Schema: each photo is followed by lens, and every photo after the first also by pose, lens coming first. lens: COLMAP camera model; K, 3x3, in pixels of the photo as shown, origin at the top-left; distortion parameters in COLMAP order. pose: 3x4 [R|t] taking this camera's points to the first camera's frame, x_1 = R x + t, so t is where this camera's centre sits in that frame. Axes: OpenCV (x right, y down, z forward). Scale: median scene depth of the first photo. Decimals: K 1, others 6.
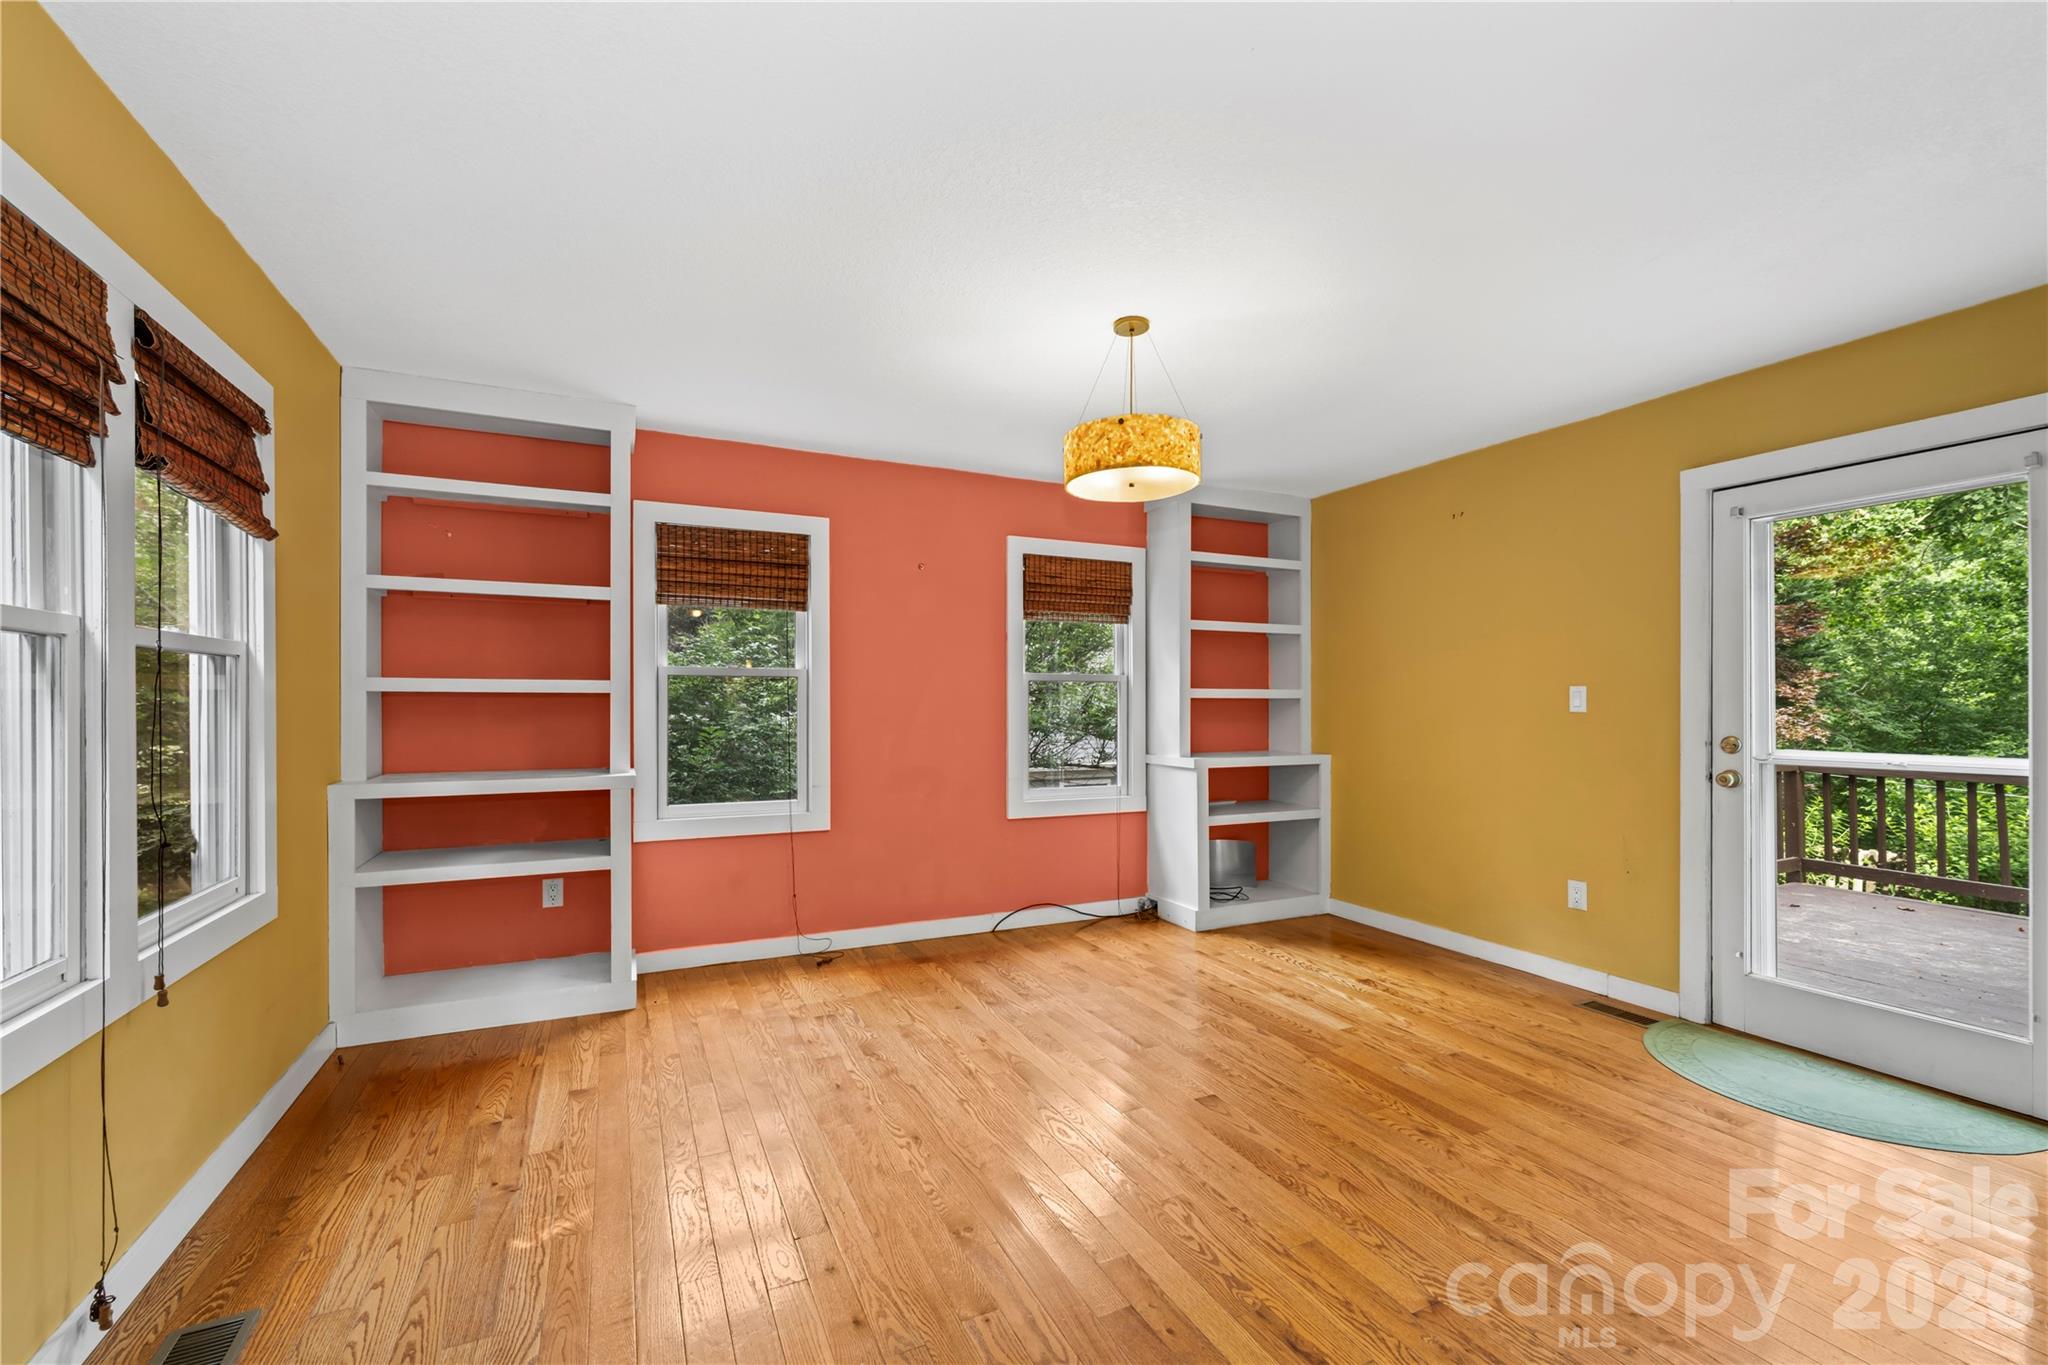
lens RADIAL K [[855.4, 0, 1039.7], [0, 855.4, 690.5], [0, 0, 1]] dist [0.001284, -0.000435]
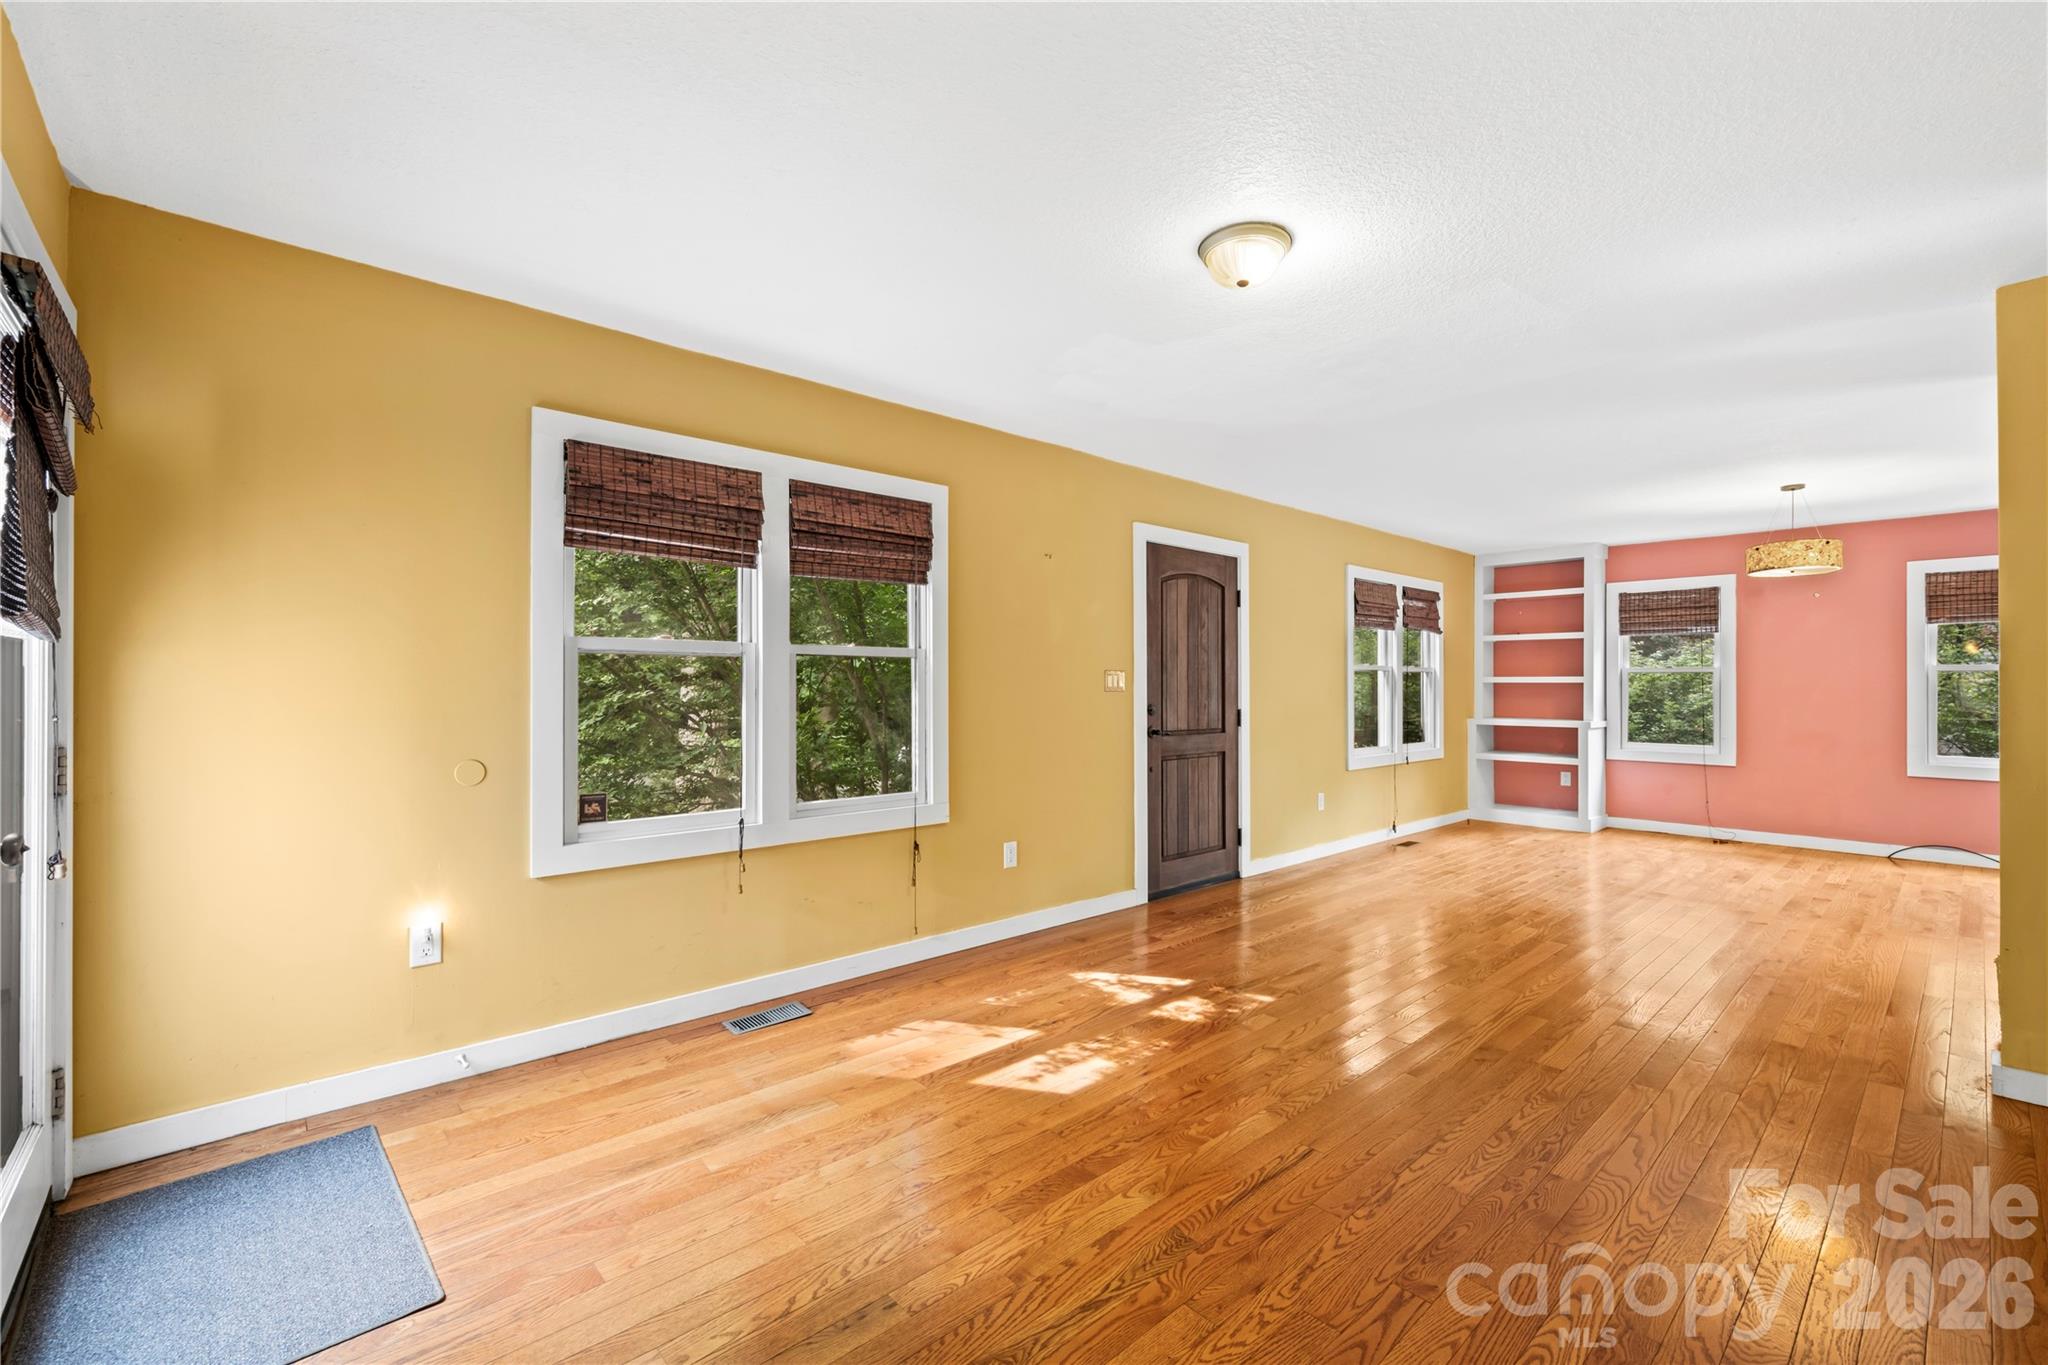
lens RADIAL K [[855.4, 0, 1035.7], [0, 855.4, 680.4], [0, 0, 1]] dist [0.001284, -0.000435]
pose [[0.271111, -0.004156, -0.962539, 1.031317], [0.010711, 0.999942, -0.001301, -0.013924], [0.962488, -0.009957, 0.271140, -0.769007]]
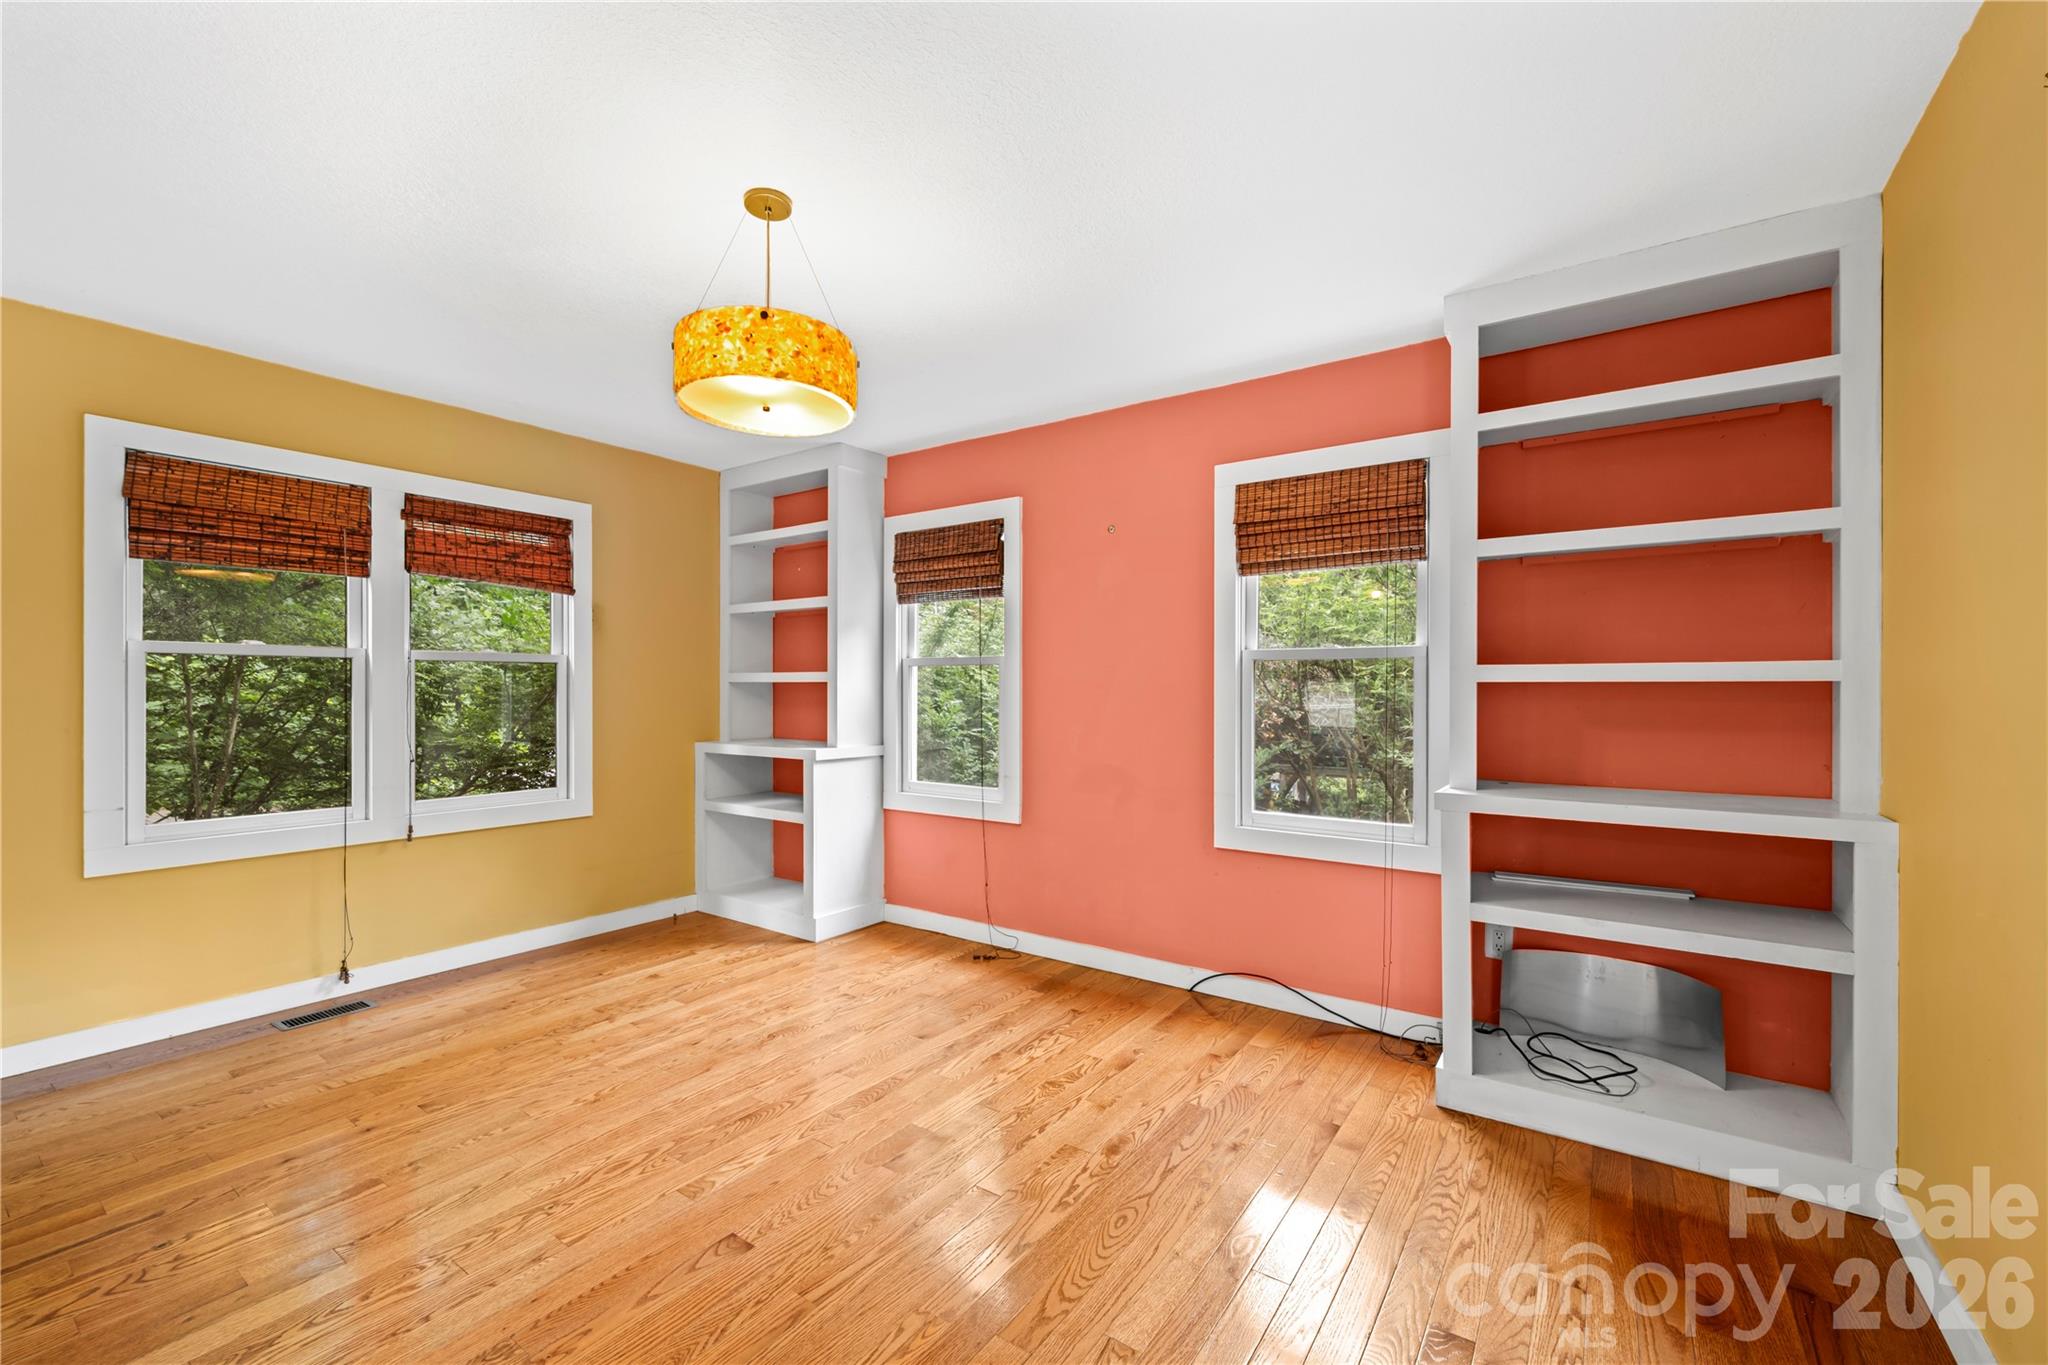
lens RADIAL K [[855.4, 0, 1019.4], [0, 855.4, 687.5], [0, 0, 1]] dist [0.001284, -0.000435]
pose [[0.475175, -0.002152, -0.879889, 0.638085], [0.012407, 0.999914, 0.004255, 0.007451], [0.879804, -0.012939, 0.475161, 0.591925]]
